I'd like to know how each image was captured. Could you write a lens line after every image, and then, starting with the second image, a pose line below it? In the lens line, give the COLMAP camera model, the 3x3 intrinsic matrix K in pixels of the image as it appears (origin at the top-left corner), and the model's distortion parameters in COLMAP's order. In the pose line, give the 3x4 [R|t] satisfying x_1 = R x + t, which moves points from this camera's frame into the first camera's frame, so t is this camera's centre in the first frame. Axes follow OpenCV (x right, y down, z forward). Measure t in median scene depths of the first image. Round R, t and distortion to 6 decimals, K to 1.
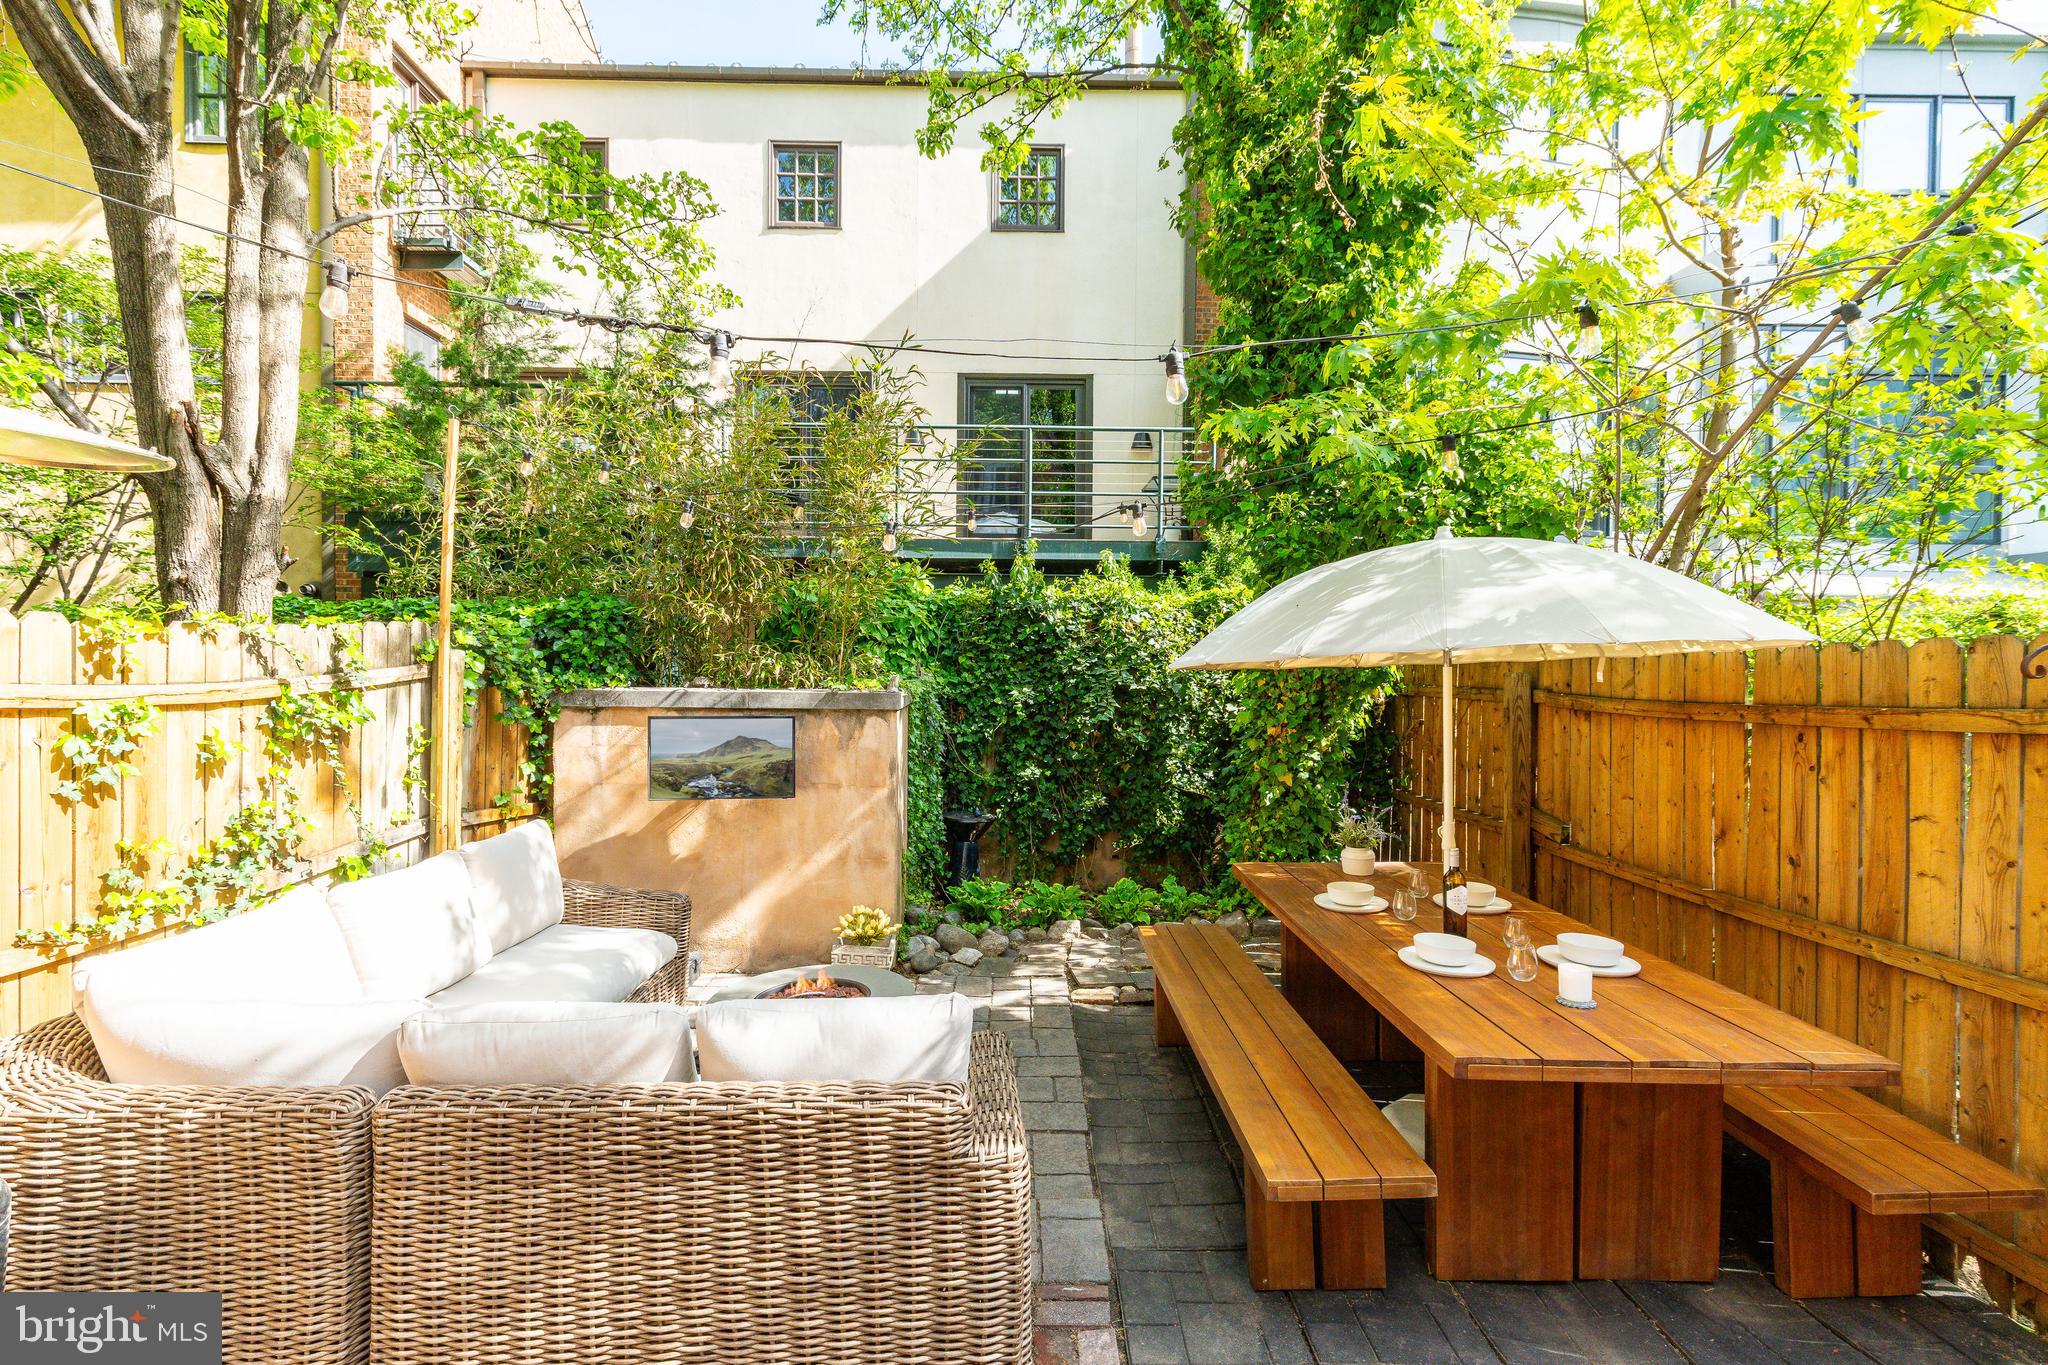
lens RADIAL K [[911.8, 0, 1030.2], [0, 911.8, 668.3], [0, 0, 1]] dist [-0.000698, -0.000355]
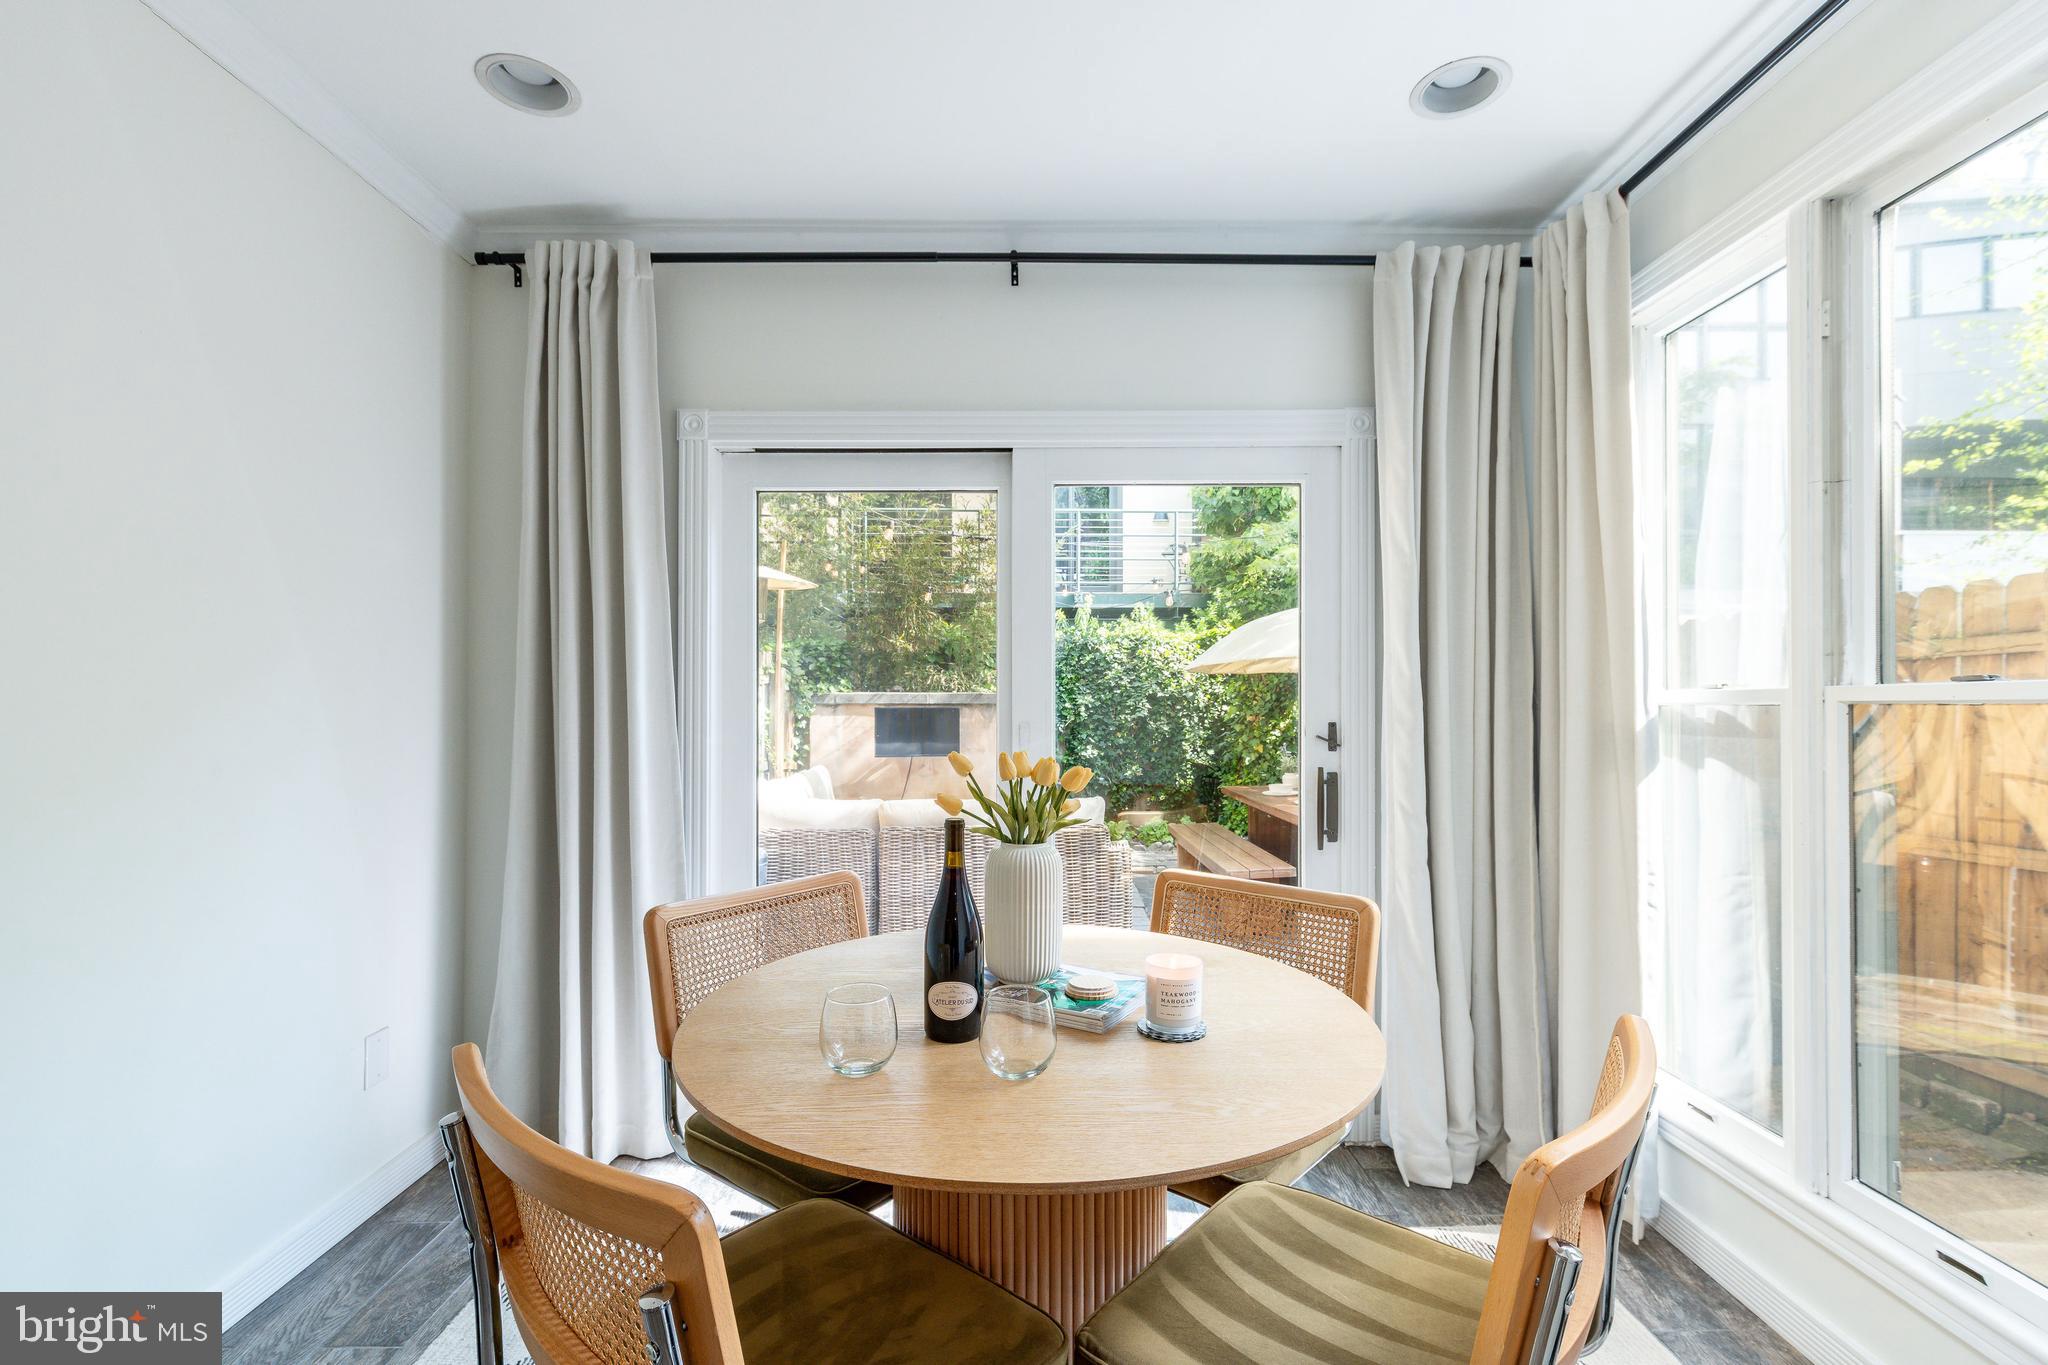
lens RADIAL K [[911.8, 0, 1012.3], [0, 911.8, 698.9], [0, 0, 1]] dist [-0.000698, -0.000355]
pose [[0.999433, -0.006972, -0.032942, -0.080254], [0.006627, 0.999922, -0.010574, 0.042136], [0.033013, 0.010350, 0.999401, -0.507320]]
